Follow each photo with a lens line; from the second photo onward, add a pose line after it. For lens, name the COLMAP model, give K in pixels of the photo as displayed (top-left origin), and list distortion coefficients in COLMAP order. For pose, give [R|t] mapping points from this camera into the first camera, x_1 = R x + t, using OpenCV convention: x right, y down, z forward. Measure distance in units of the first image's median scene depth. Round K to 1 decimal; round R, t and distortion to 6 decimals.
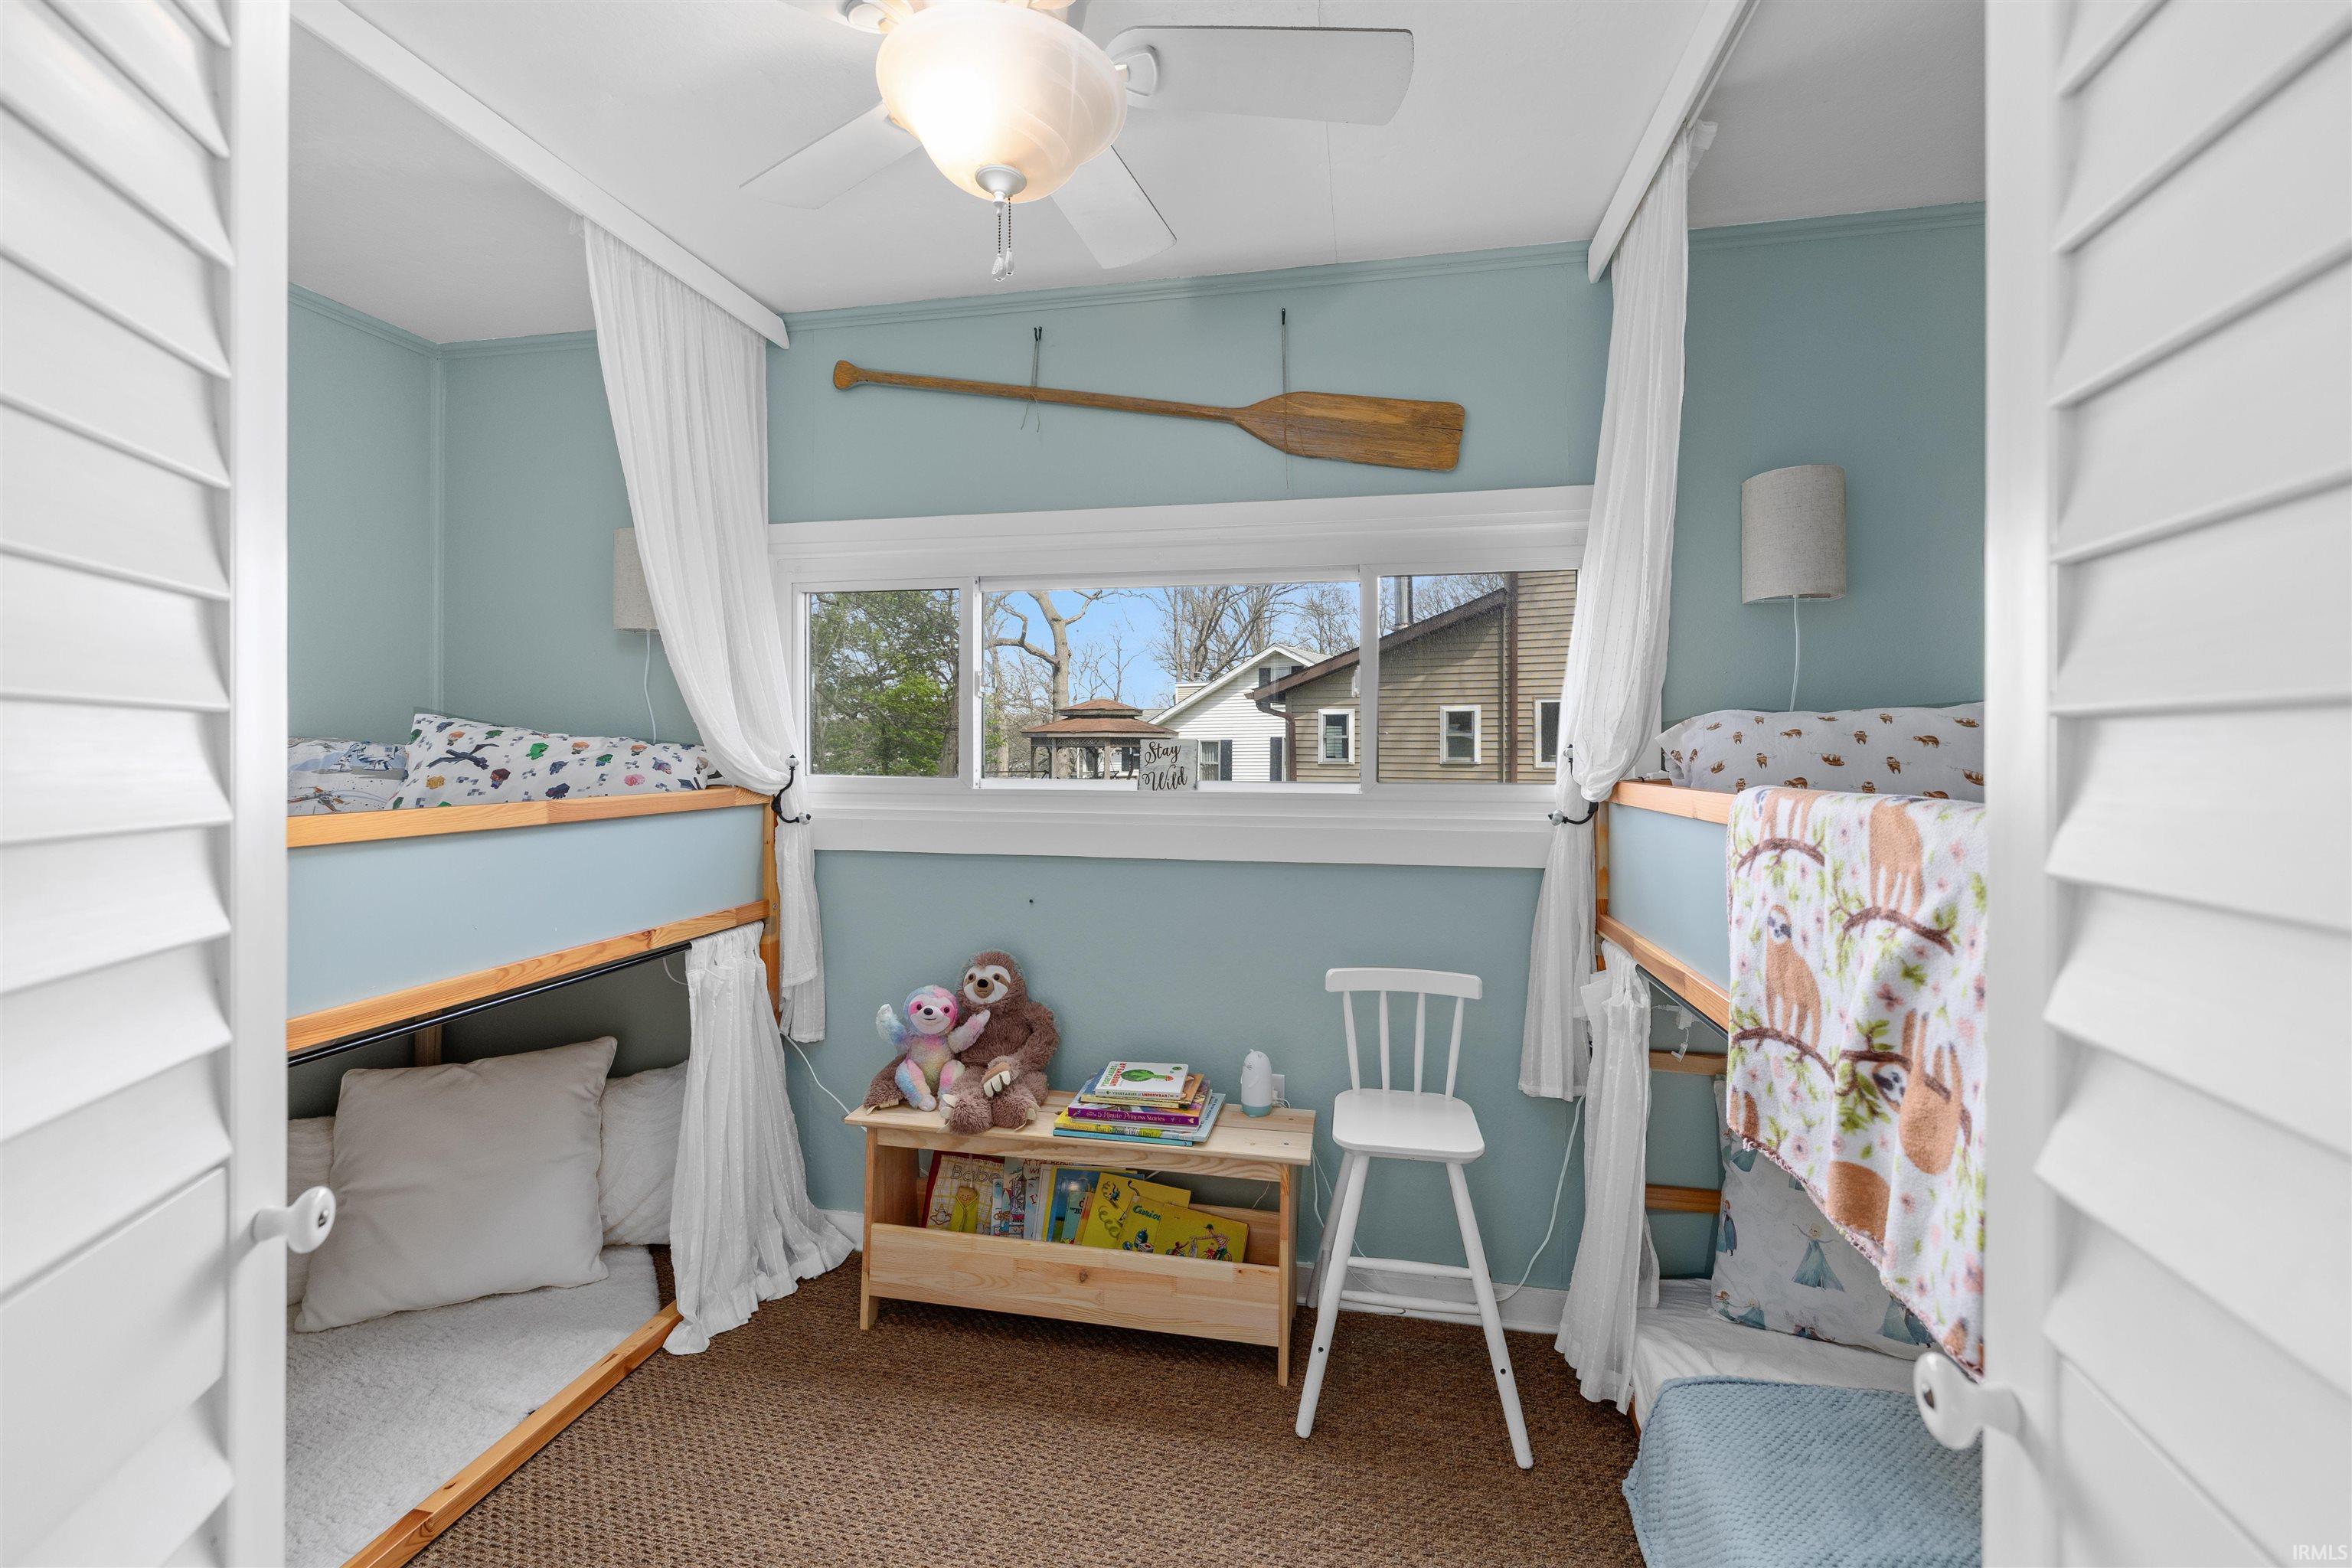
lens RADIAL K [[987.6, 0, 1166.3], [0, 987.6, 754.3], [0, 0, 1]] dist [0.000158, 0.000157]
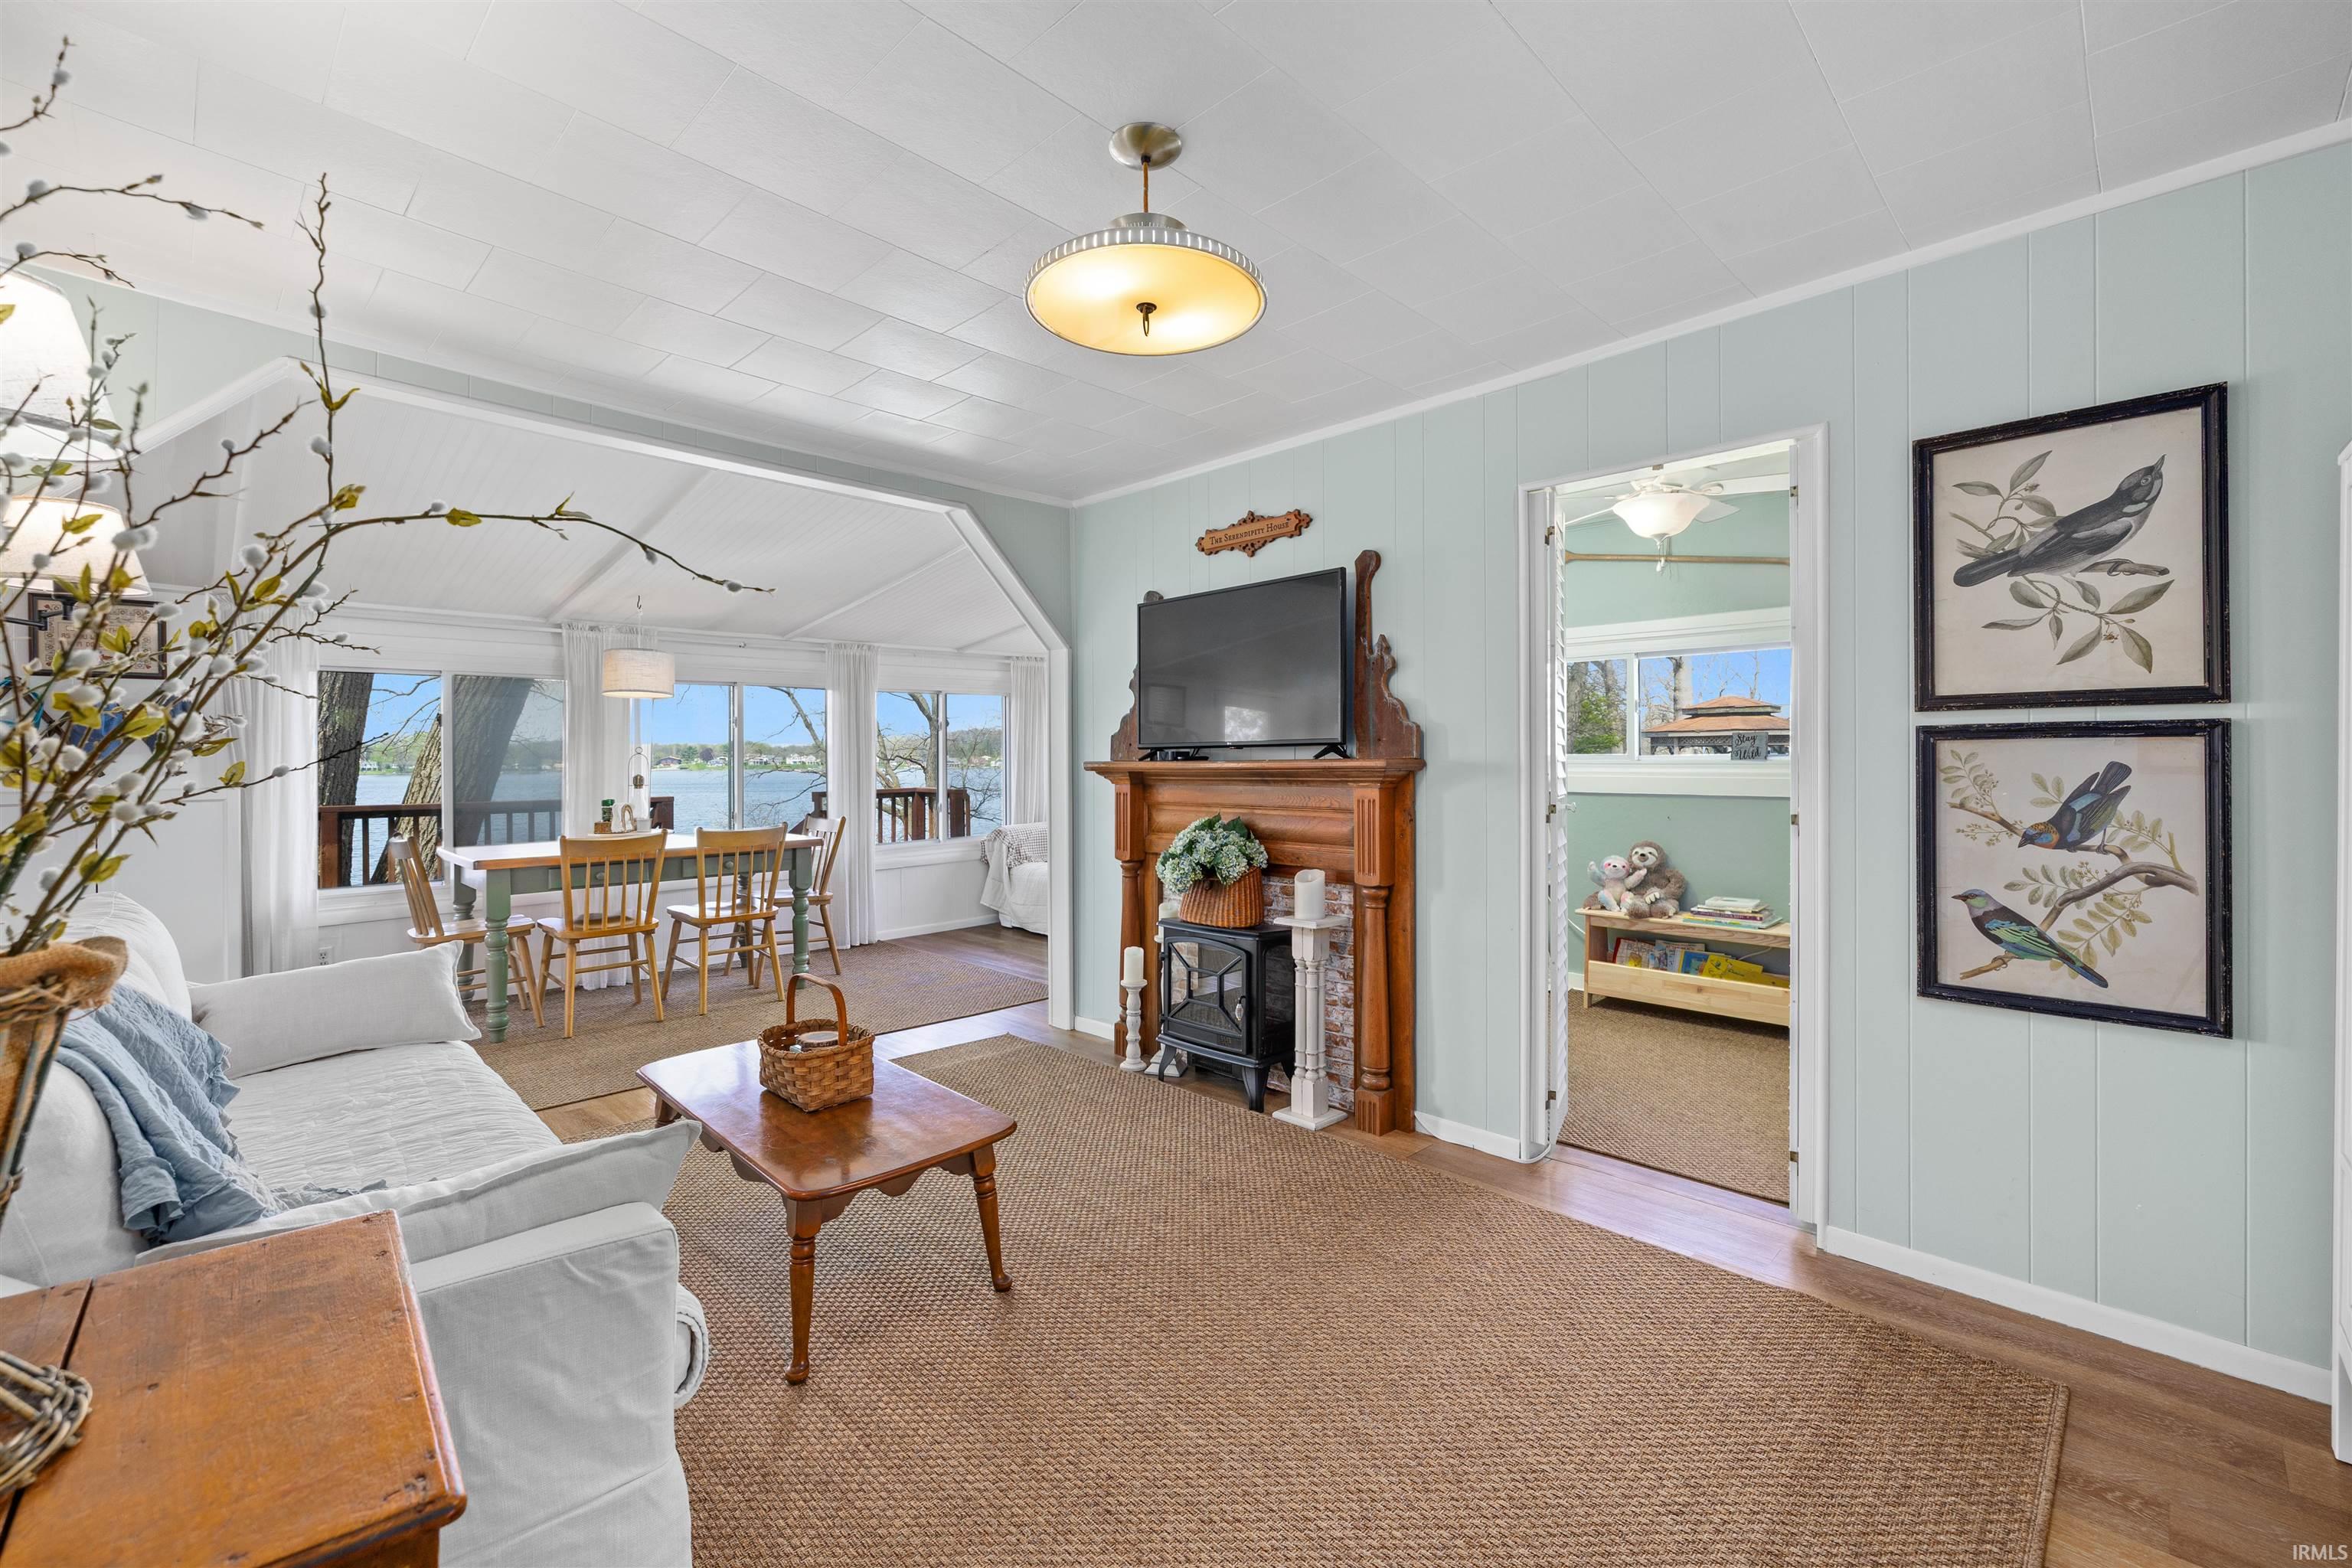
lens RADIAL K [[987.6, 0, 1166.3], [0, 987.6, 754.3], [0, 0, 1]] dist [0.000158, 0.000157]
pose [[0.831560, -0.009759, -0.555350, 0.126011], [0.007604, 0.999952, -0.006187, 0.031349], [0.555383, 0.000922, 0.831594, -1.206076]]
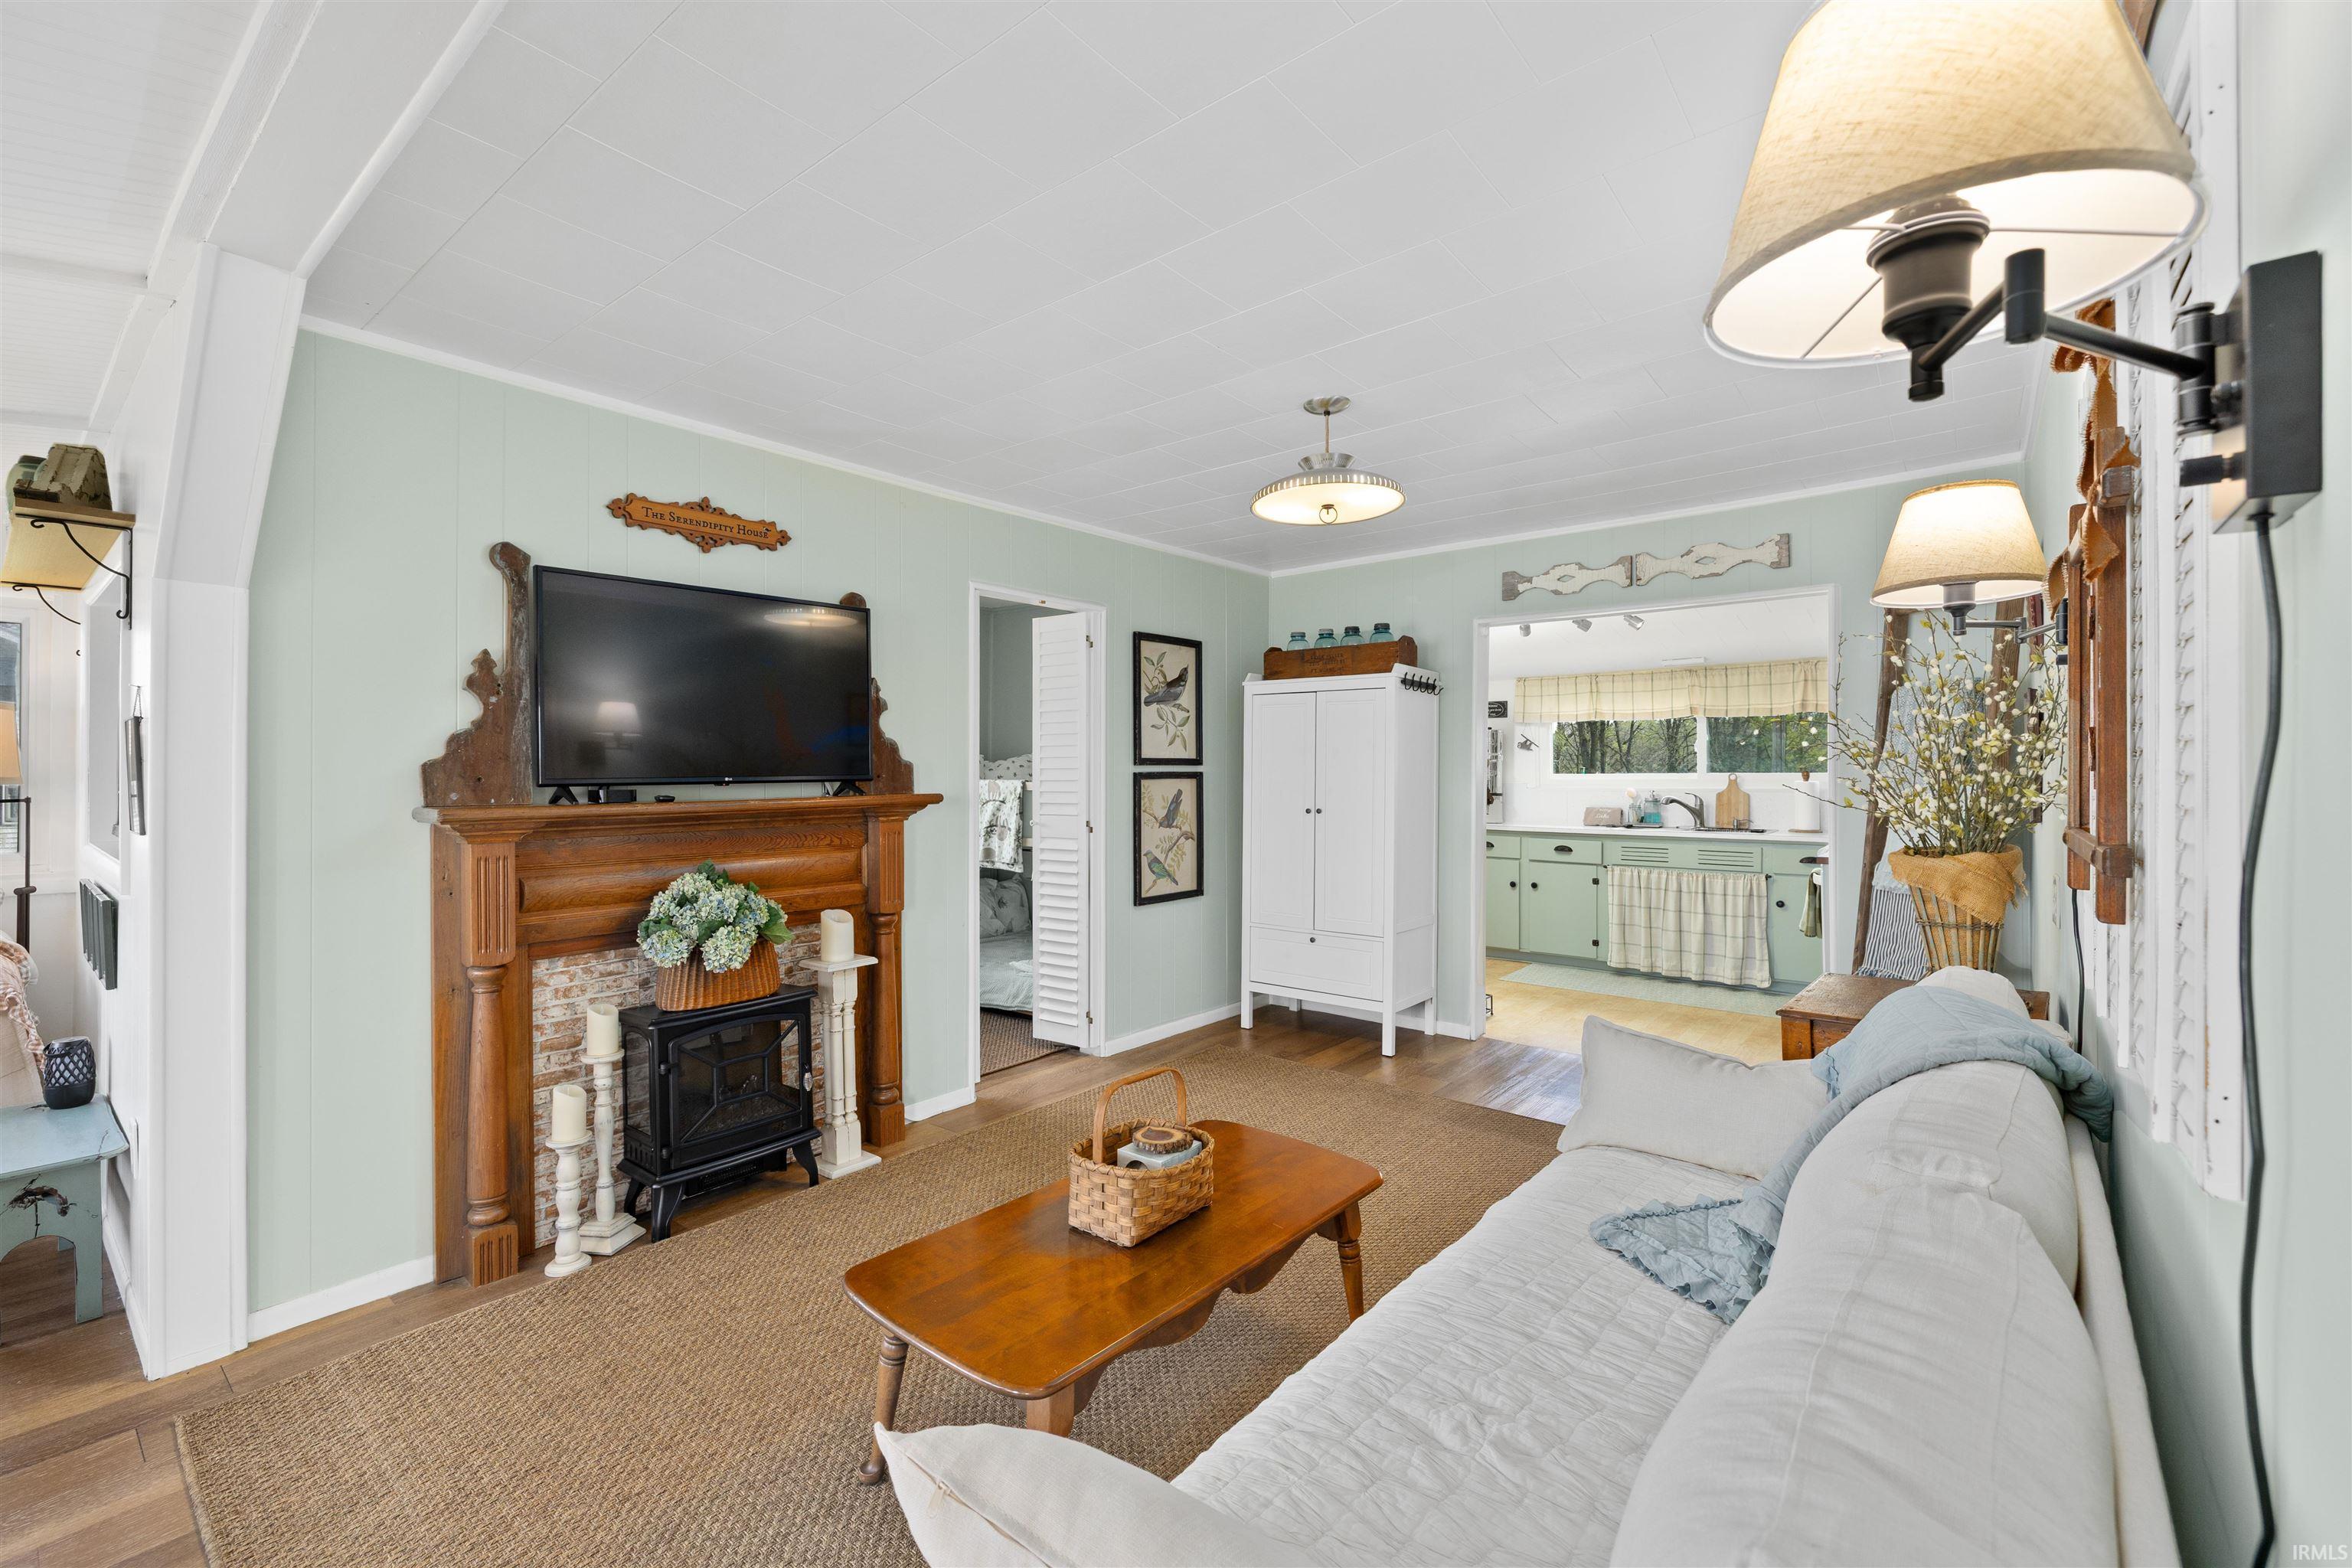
lens RADIAL K [[998.9, 0, 1171.8], [0, 998.9, 767.3], [0, 0, 1]] dist [0.000057, -0.000180]
pose [[0.465273, -0.000987, 0.885167, -1.471687], [0.009677, 0.999945, -0.003972, 0.002663], [-0.885114, 0.010414, 0.465257, -0.979350]]
